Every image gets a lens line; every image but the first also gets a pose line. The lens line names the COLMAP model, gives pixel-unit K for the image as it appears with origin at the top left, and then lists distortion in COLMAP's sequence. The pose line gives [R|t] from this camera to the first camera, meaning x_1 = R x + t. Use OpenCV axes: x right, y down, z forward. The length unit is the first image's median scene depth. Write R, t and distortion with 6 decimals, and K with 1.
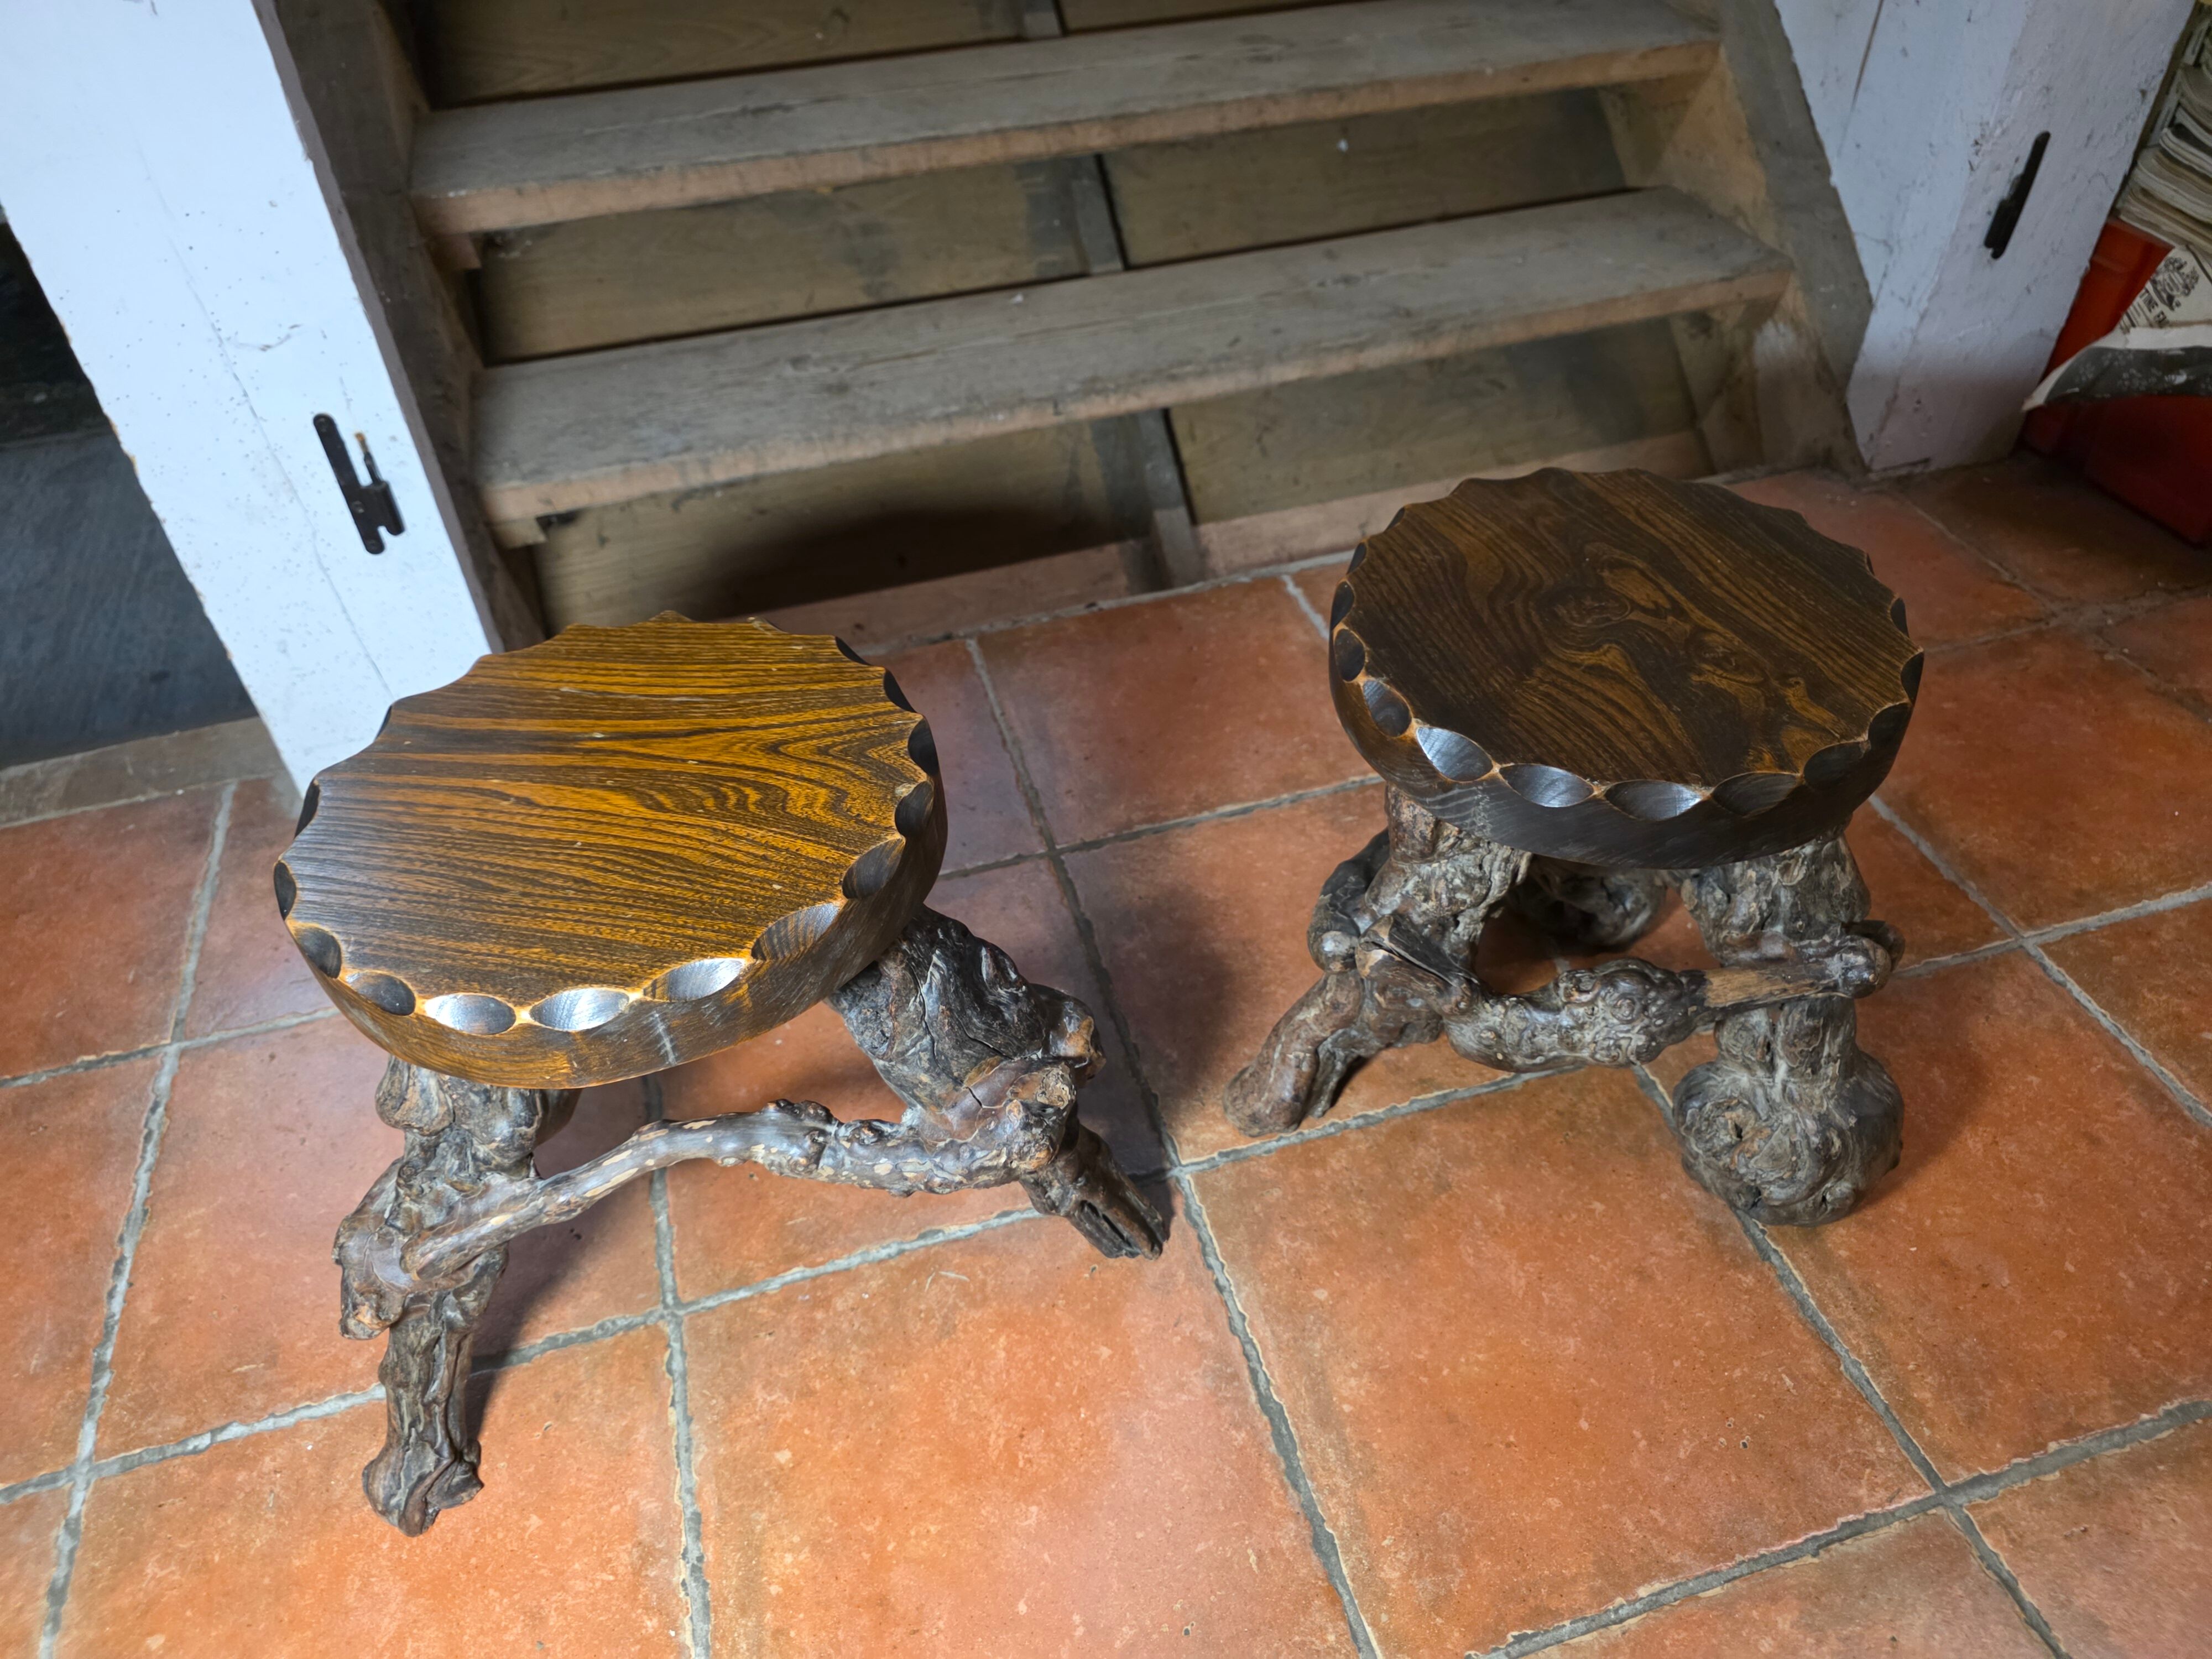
lens RADIAL K [[1507.0, 0, 1128.6], [0, 1507.0, 839.1], [0, 0, 1]] dist [0.028487, -0.024881]
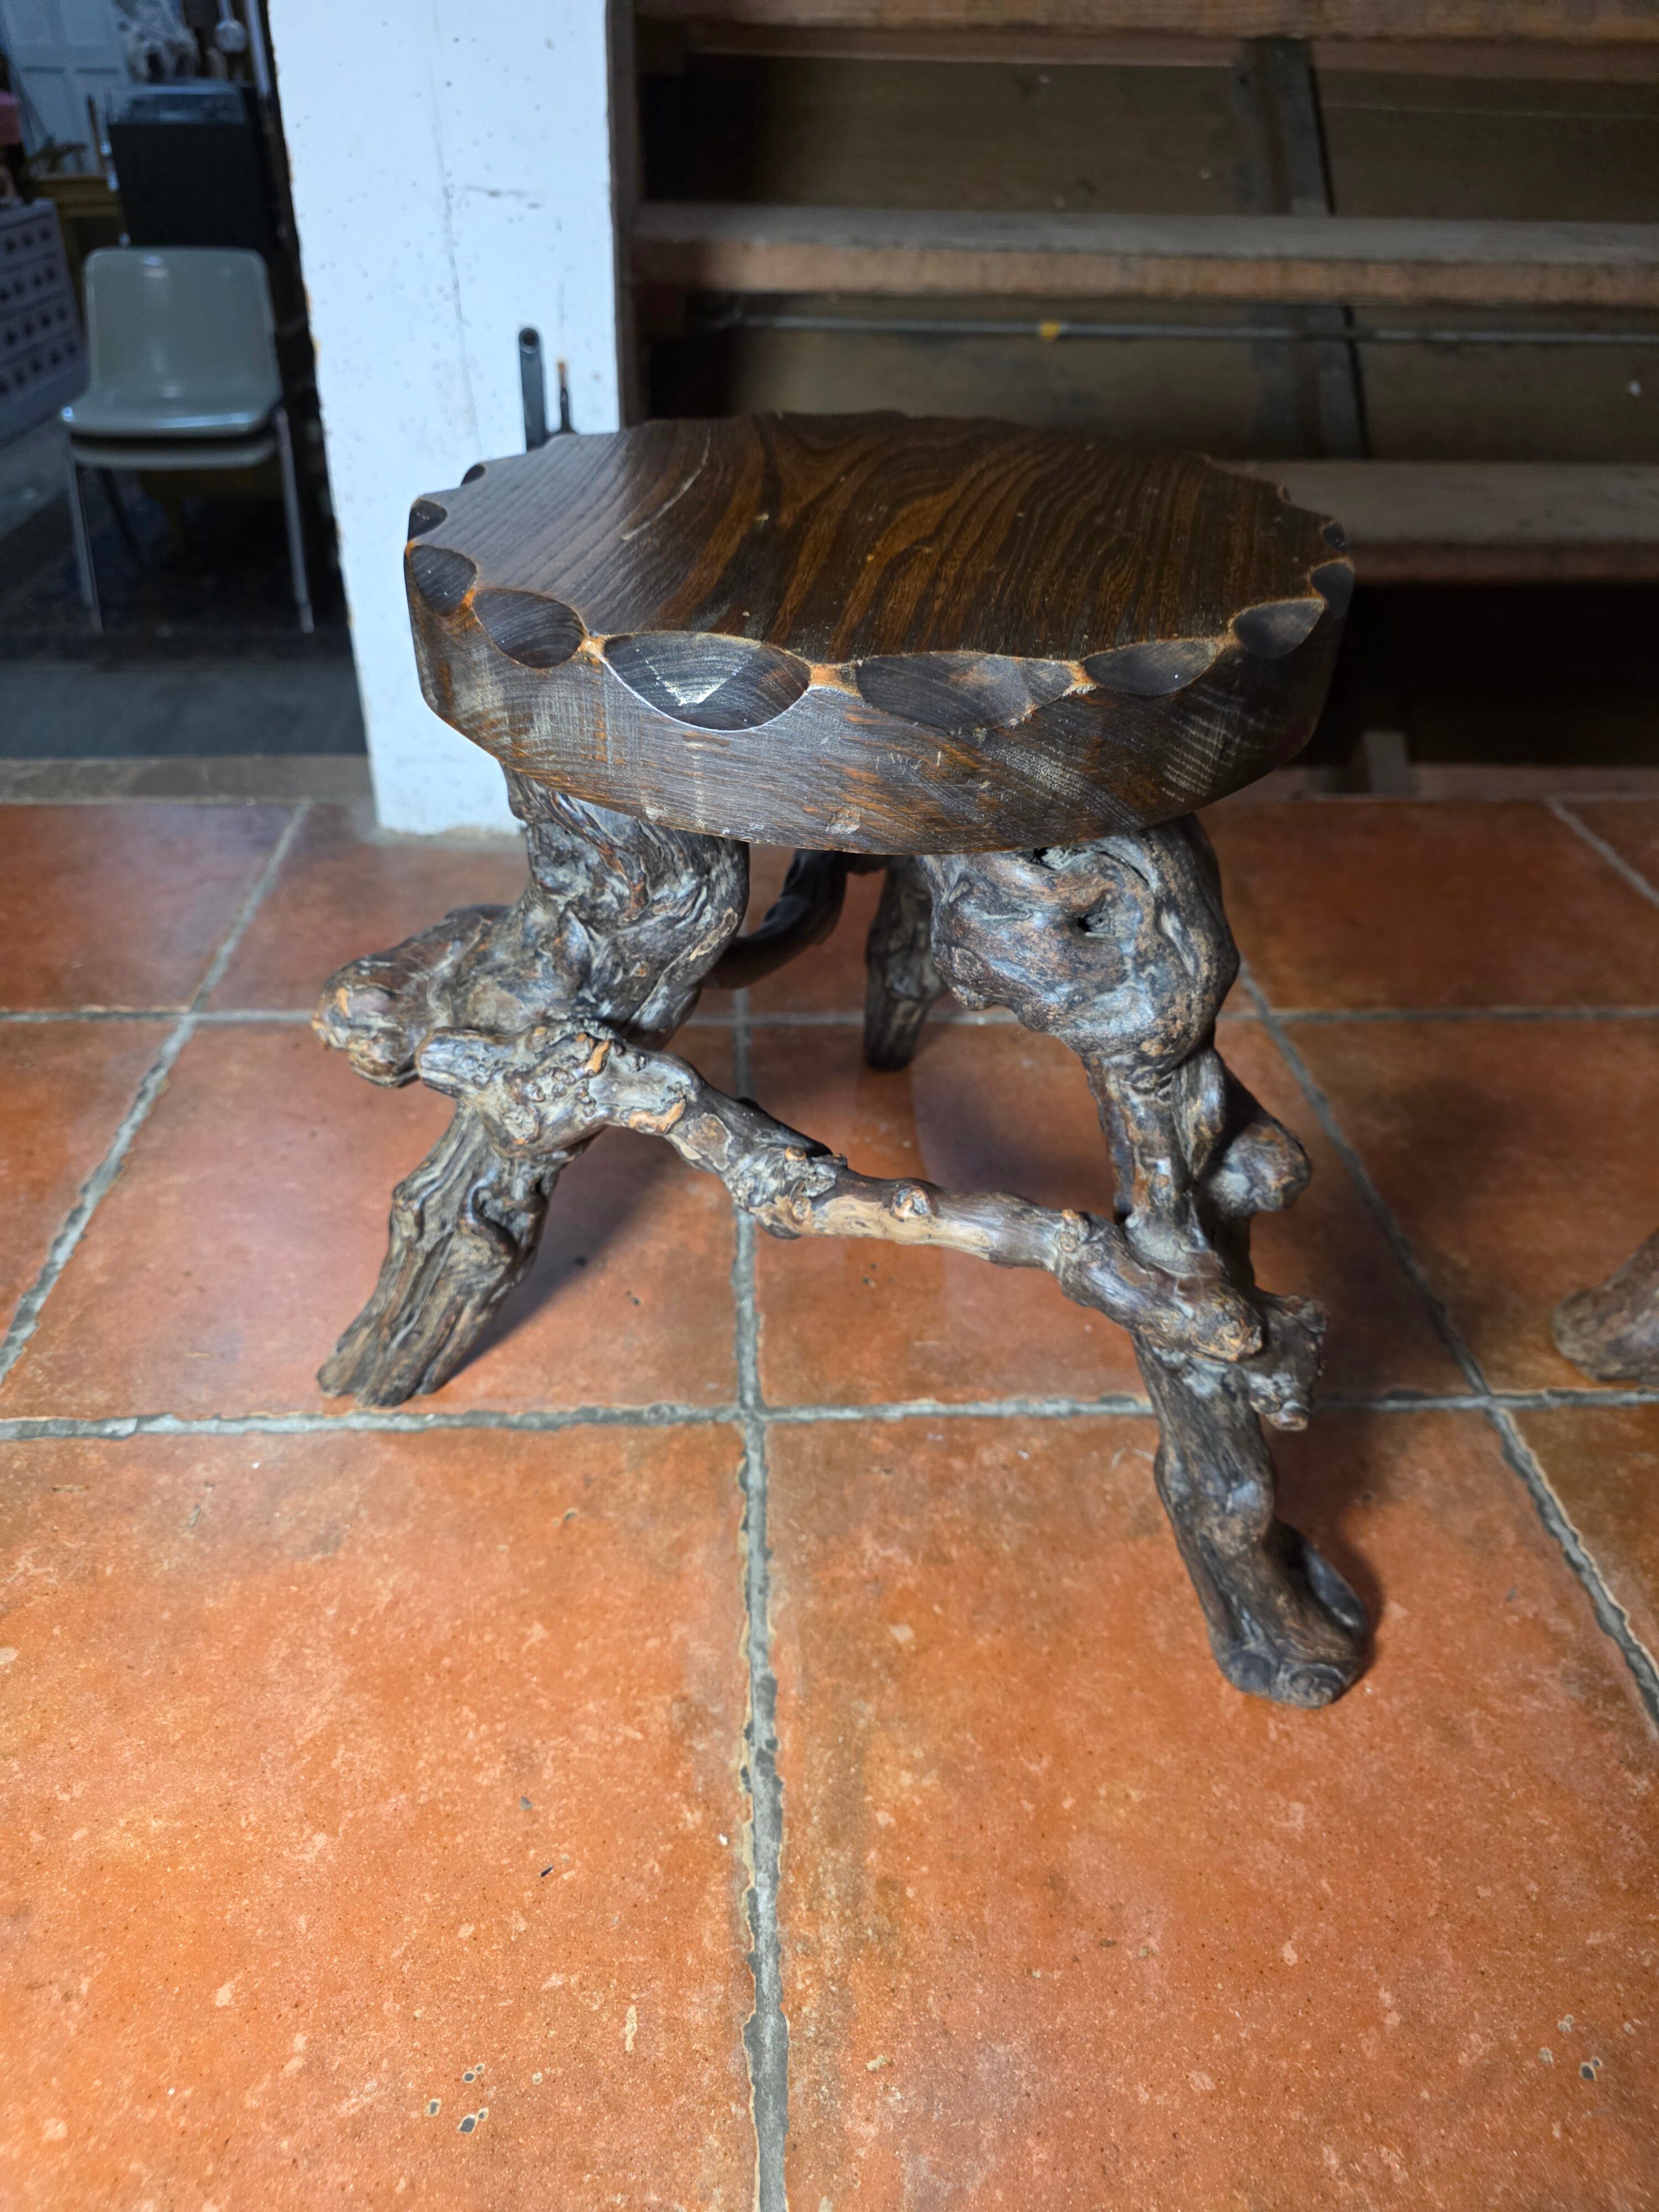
lens RADIAL K [[1519.4, 0, 800.2], [0, 1519.4, 1095.0], [0, 0, 1]] dist [0.031099, -0.042614]
pose [[0.968303, 0.181119, -0.172006, -0.190162], [-0.202511, 0.972369, -0.116142, 0.253169], [0.146218, 0.147293, 0.978225, 0.293552]]
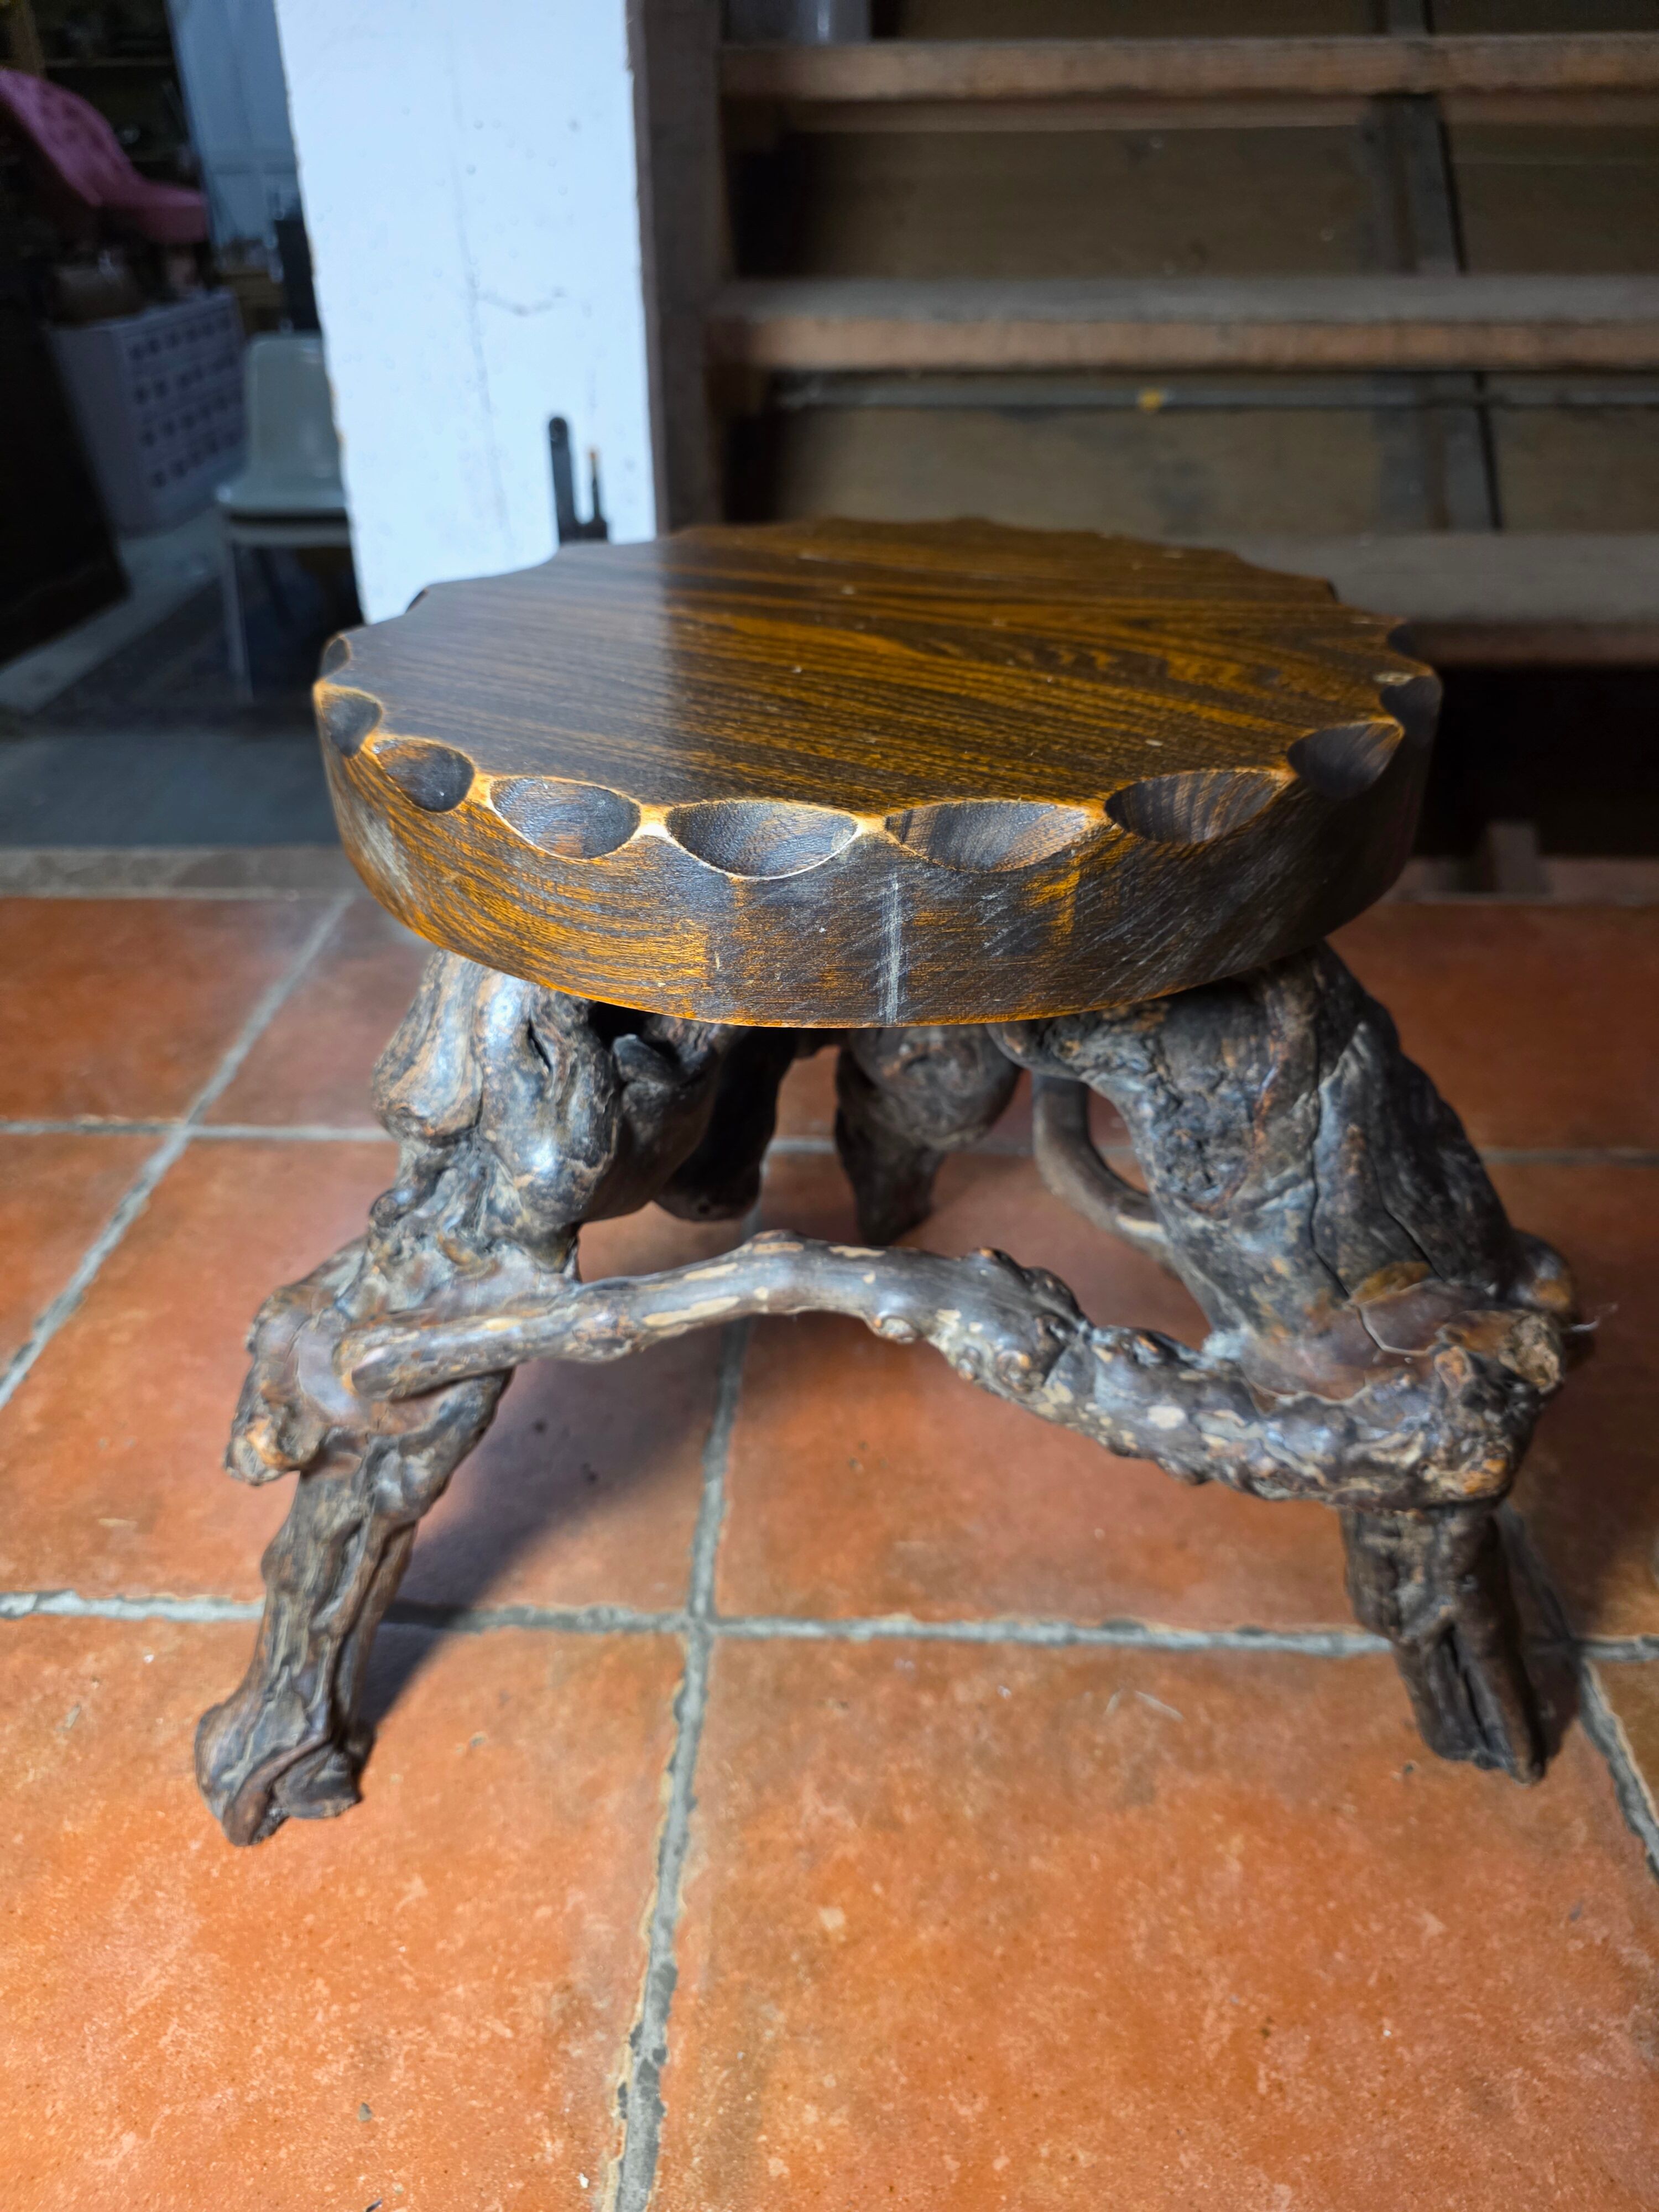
lens RADIAL K [[1534.8, 0, 809.3], [0, 1534.8, 1093.6], [0, 0, 1]] dist [-0.000609, -0.006142]
pose [[0.943826, 0.194530, -0.267115, -0.136422], [-0.236062, 0.962580, -0.133093, 0.180585], [0.231229, 0.188673, 0.954429, 0.375719]]
